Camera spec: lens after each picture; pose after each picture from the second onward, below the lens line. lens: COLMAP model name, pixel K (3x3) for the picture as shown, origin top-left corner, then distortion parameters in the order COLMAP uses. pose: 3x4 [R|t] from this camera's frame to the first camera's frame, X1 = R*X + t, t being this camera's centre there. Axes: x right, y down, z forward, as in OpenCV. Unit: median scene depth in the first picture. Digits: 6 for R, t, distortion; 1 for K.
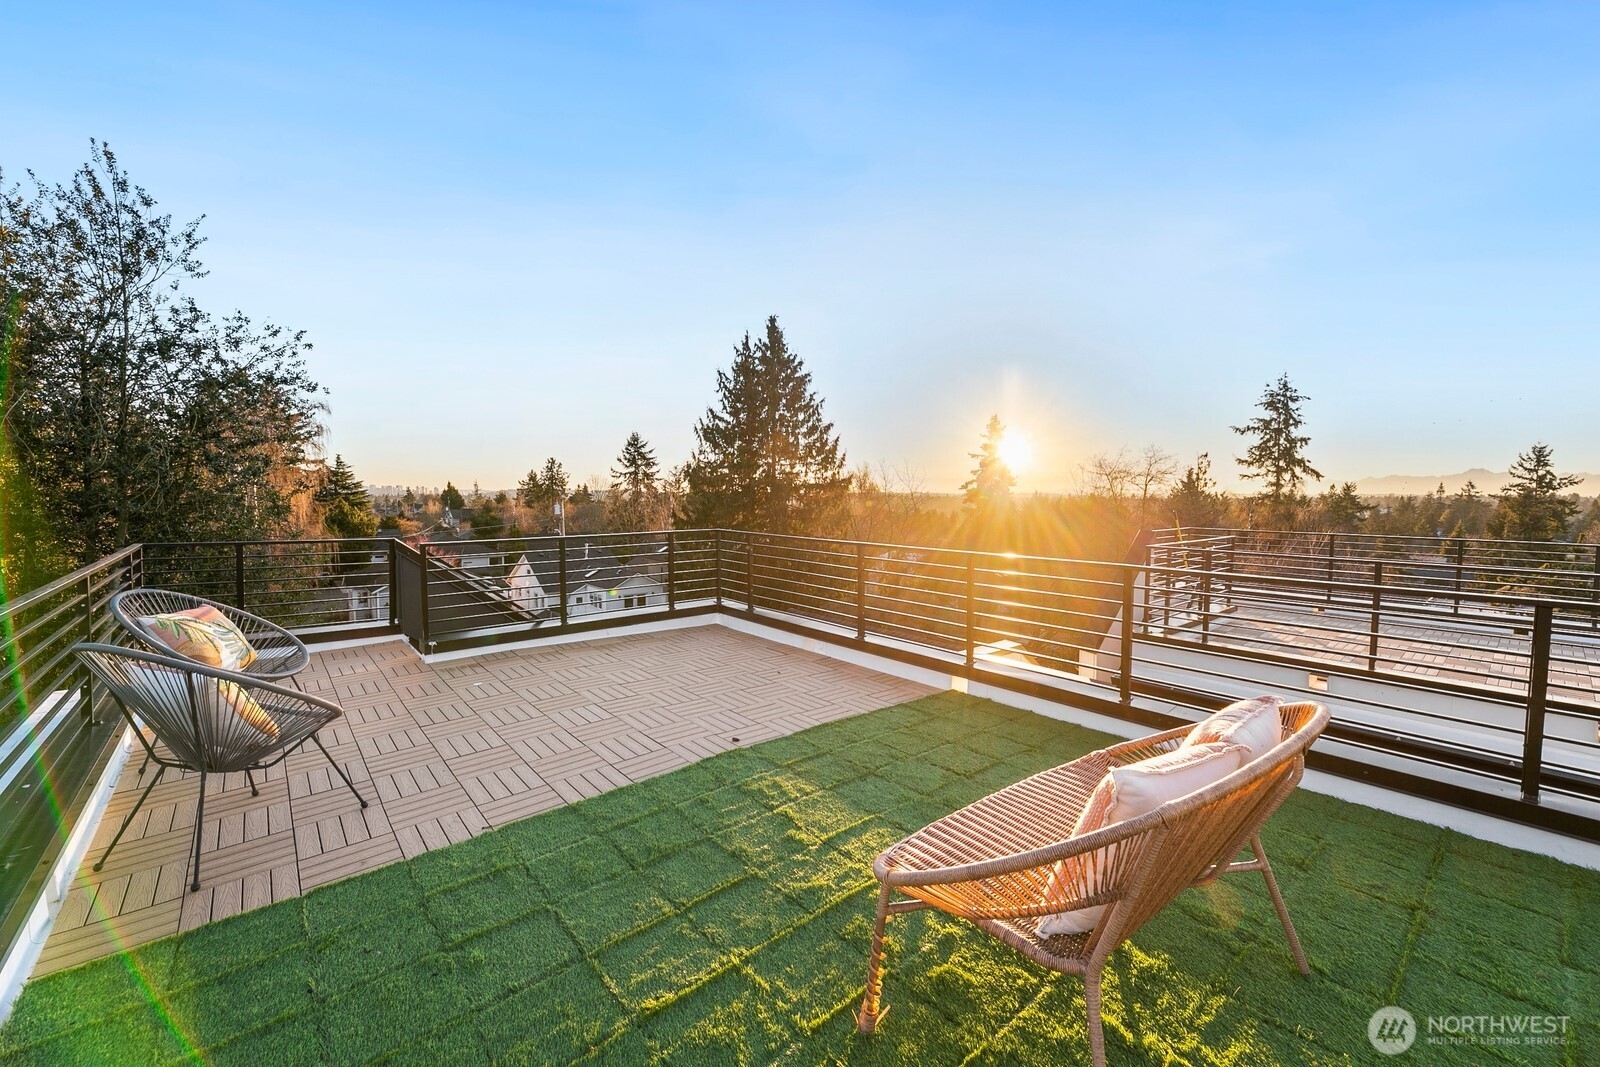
lens RADIAL K [[644.4, 0, 798.7], [0, 644.4, 525.6], [0, 0, 1]] dist [0.000500, -0.000215]
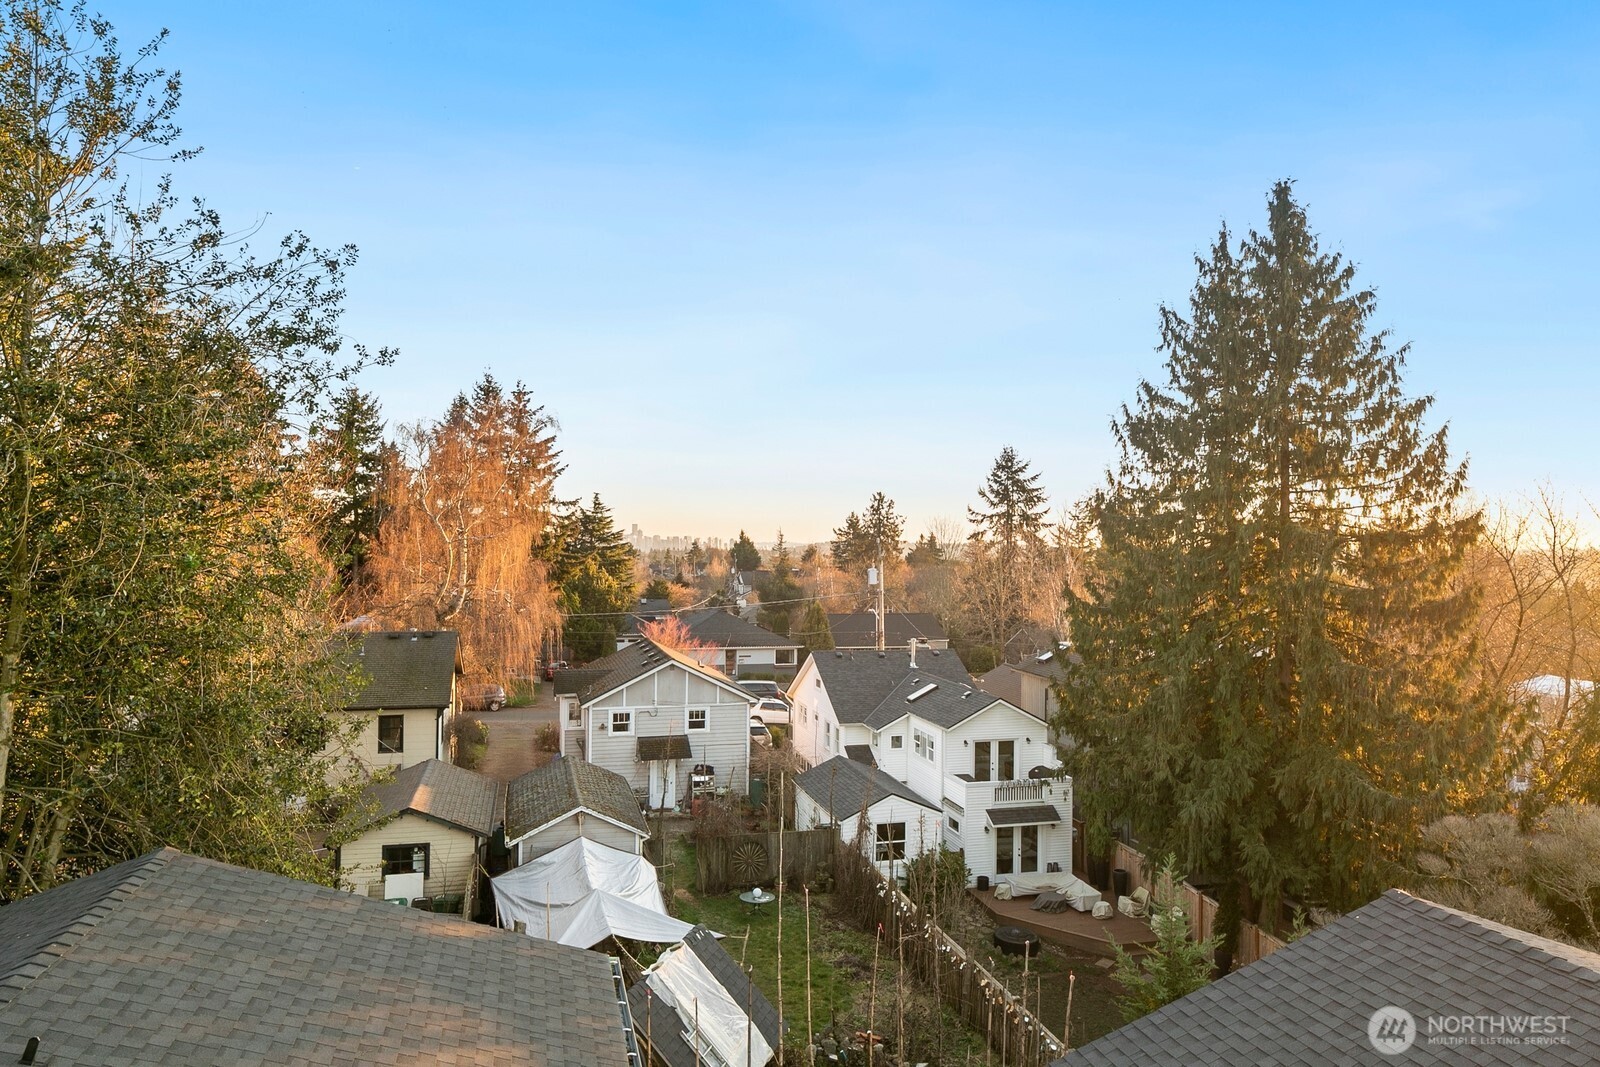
lens RADIAL K [[1045.3, 0, 800.0], [0, 1045.3, 533.5], [0, 0, 1]] dist [-0.000952, -0.001781]
pose [[0.901179, -0.002059, -0.433442, -0.026110], [-0.025811, 0.997959, -0.058405, -0.009909], [0.432677, 0.063821, 0.899287, 0.156431]]
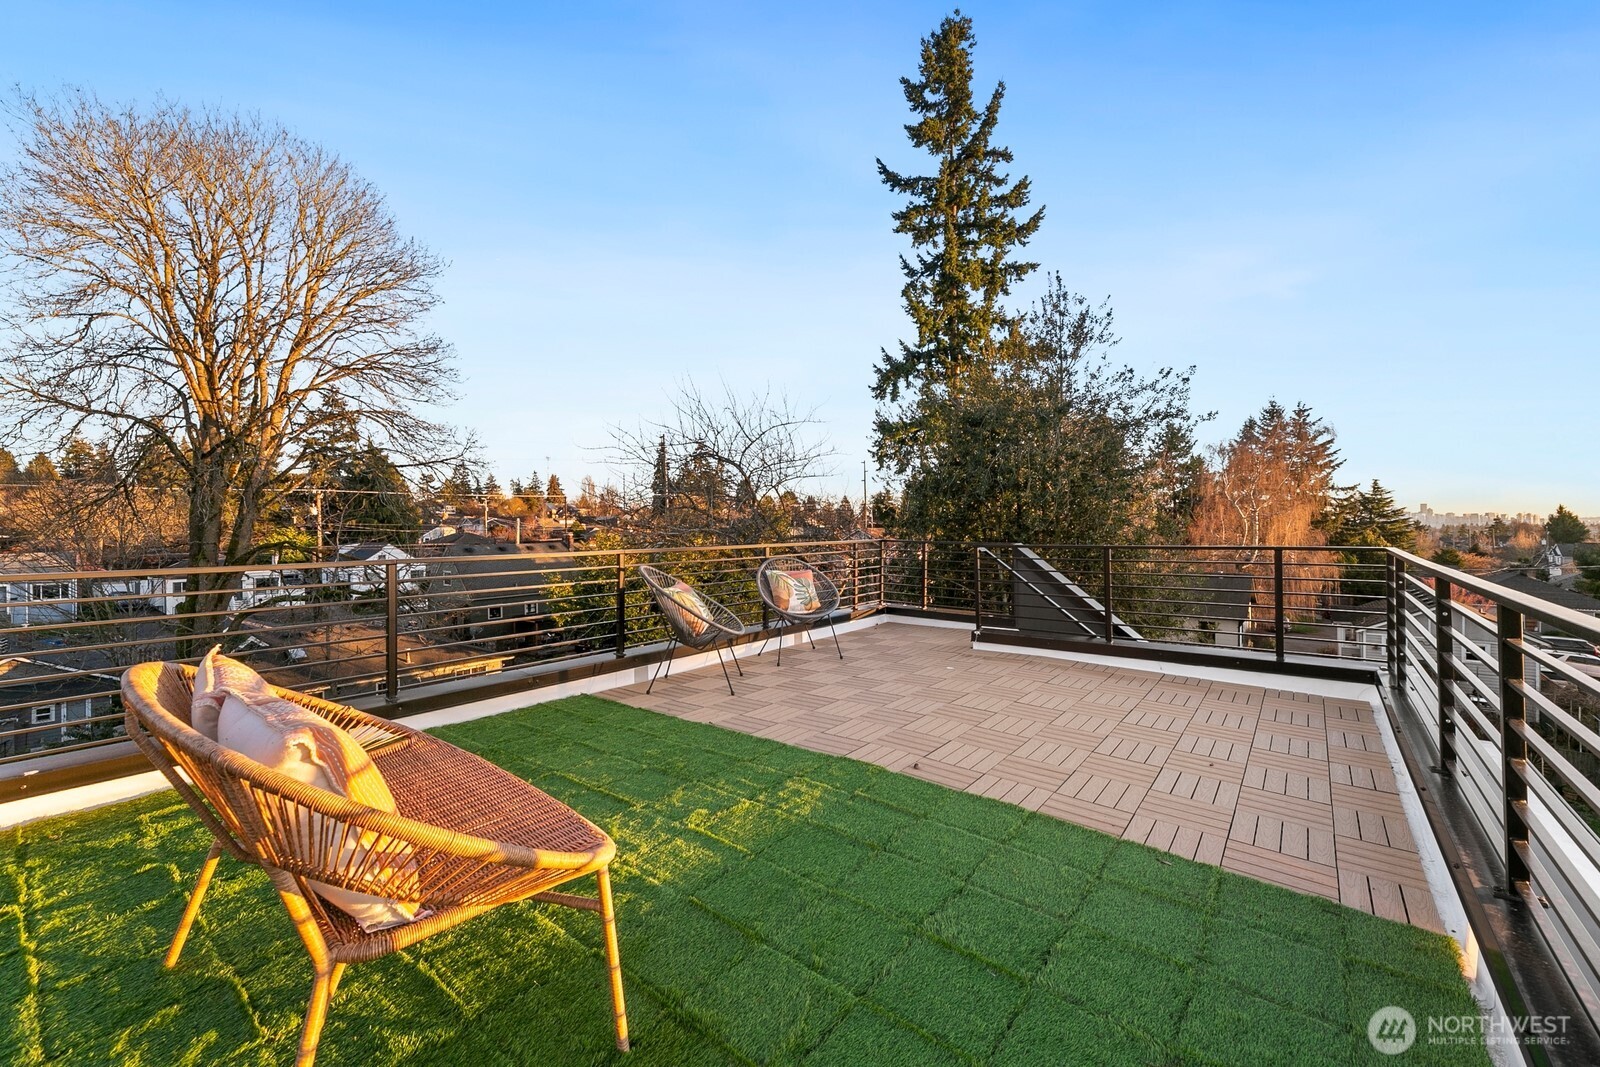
lens RADIAL K [[646.2, 0, 789.4], [0, 646.2, 530.9], [0, 0, 1]] dist [-0.001439, -0.000018]
pose [[0.187426, 0.002195, -0.982276, 0.062145], [-0.040983, 0.999144, -0.005587, 0.003024], [0.981423, 0.041304, 0.187356, 0.058655]]
